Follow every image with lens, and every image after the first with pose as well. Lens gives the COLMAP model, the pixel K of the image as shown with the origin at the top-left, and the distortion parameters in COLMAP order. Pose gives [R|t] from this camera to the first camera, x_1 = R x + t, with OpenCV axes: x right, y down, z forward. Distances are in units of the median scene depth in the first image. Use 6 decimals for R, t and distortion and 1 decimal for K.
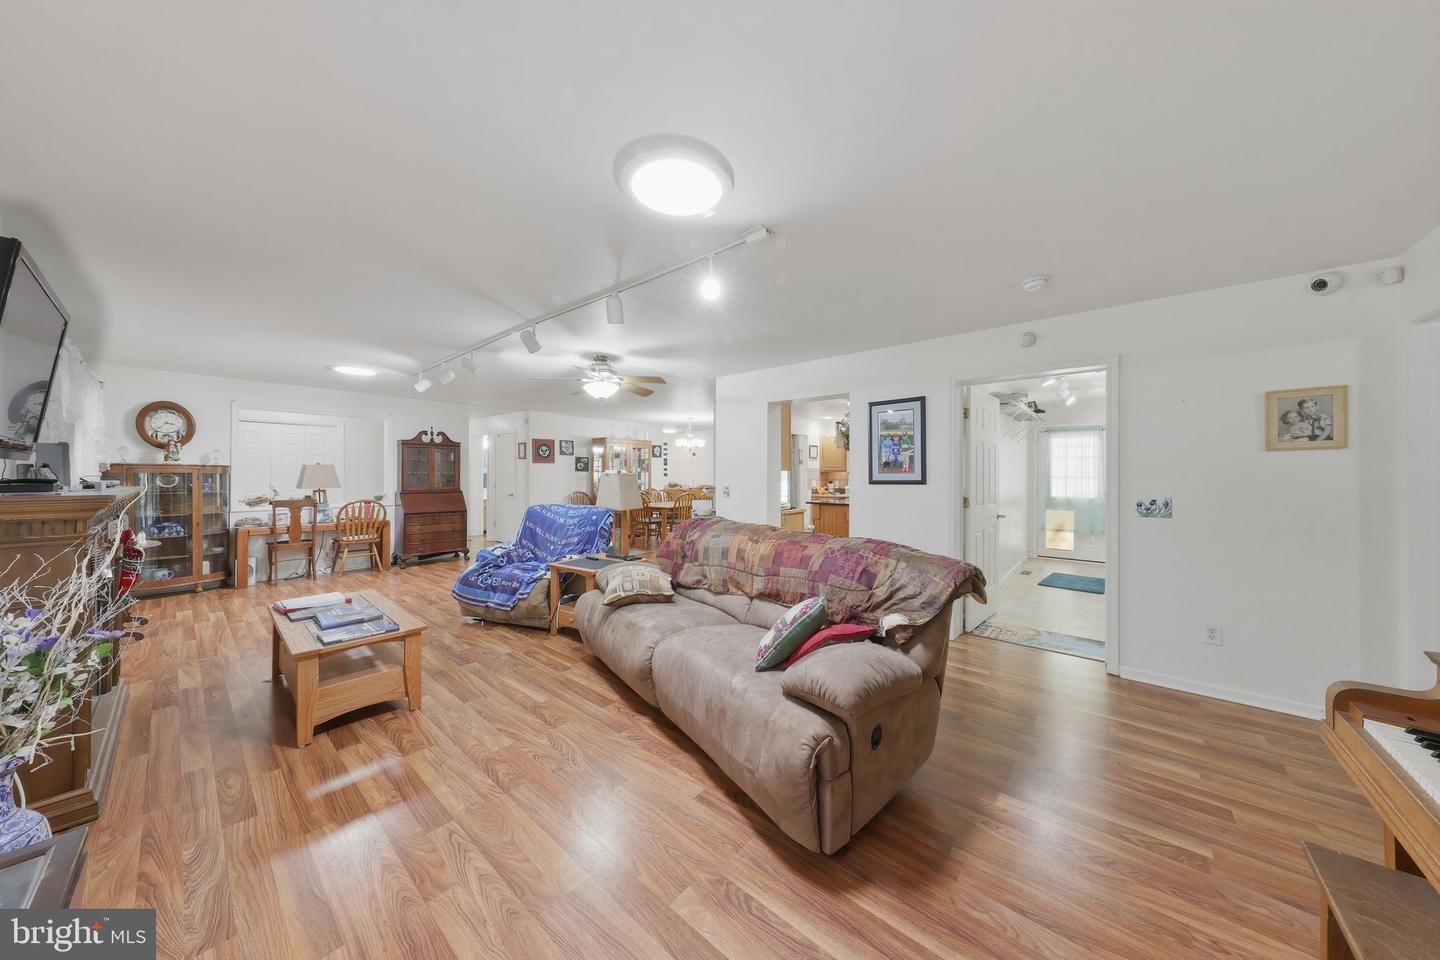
lens RADIAL K [[464.8, 0, 724.7], [0, 464.8, 473.8], [0, 0, 1]] dist [0.008503, -0.000210]
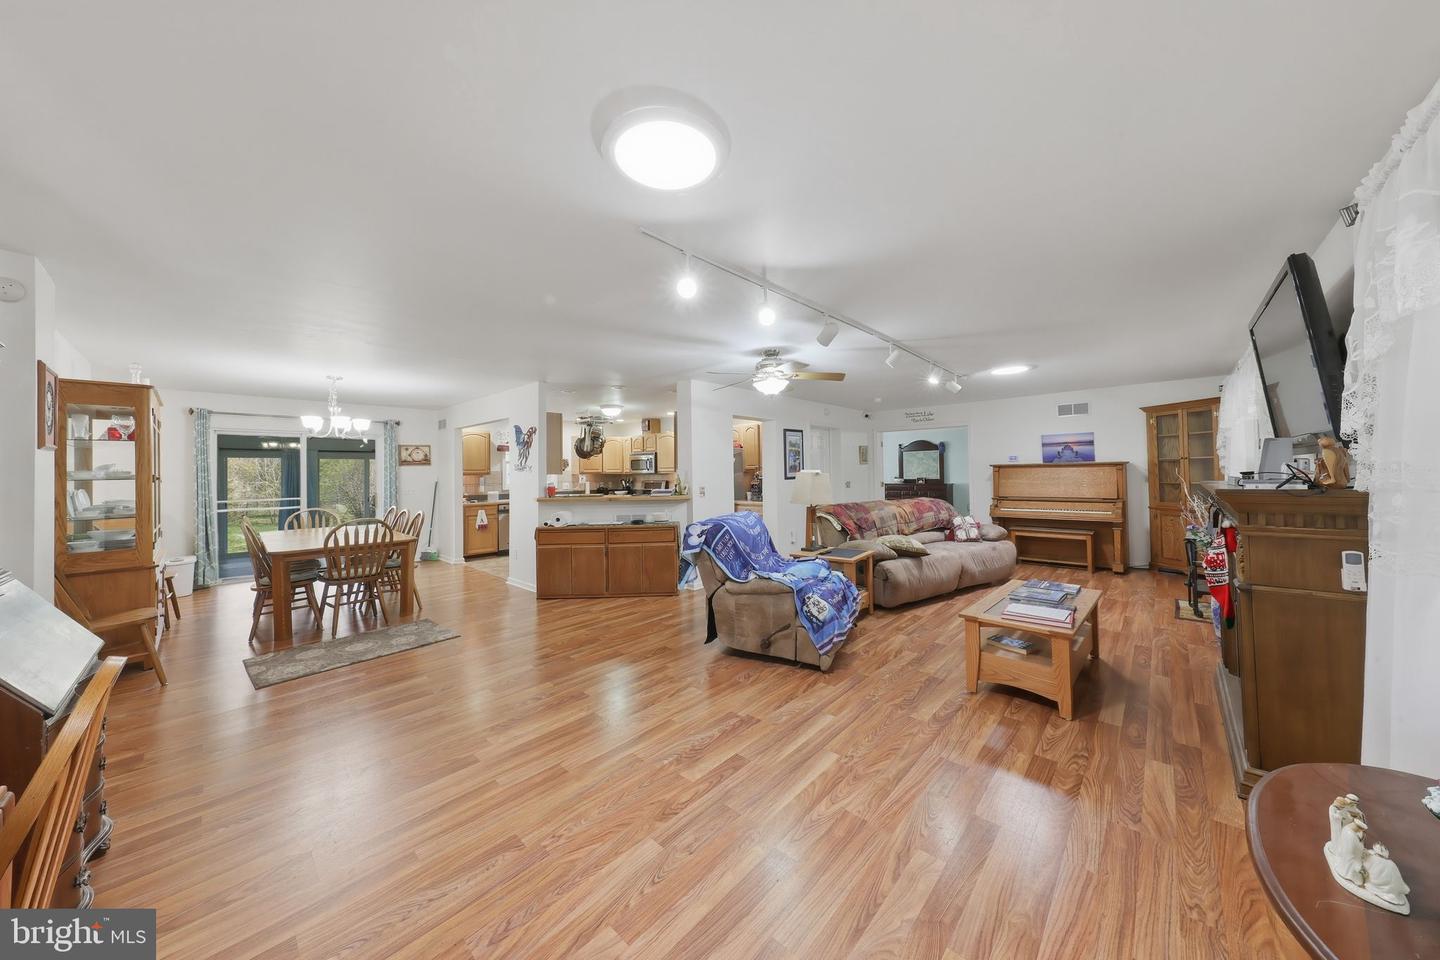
lens RADIAL K [[464.8, 0, 724.7], [0, 464.8, 473.8], [0, 0, 1]] dist [0.008503, -0.000210]
pose [[0.049448, -0.008091, 0.998744, -1.604892], [0.009614, 0.999925, 0.007624, -0.013202], [-0.998730, 0.009225, 0.049522, 1.384525]]
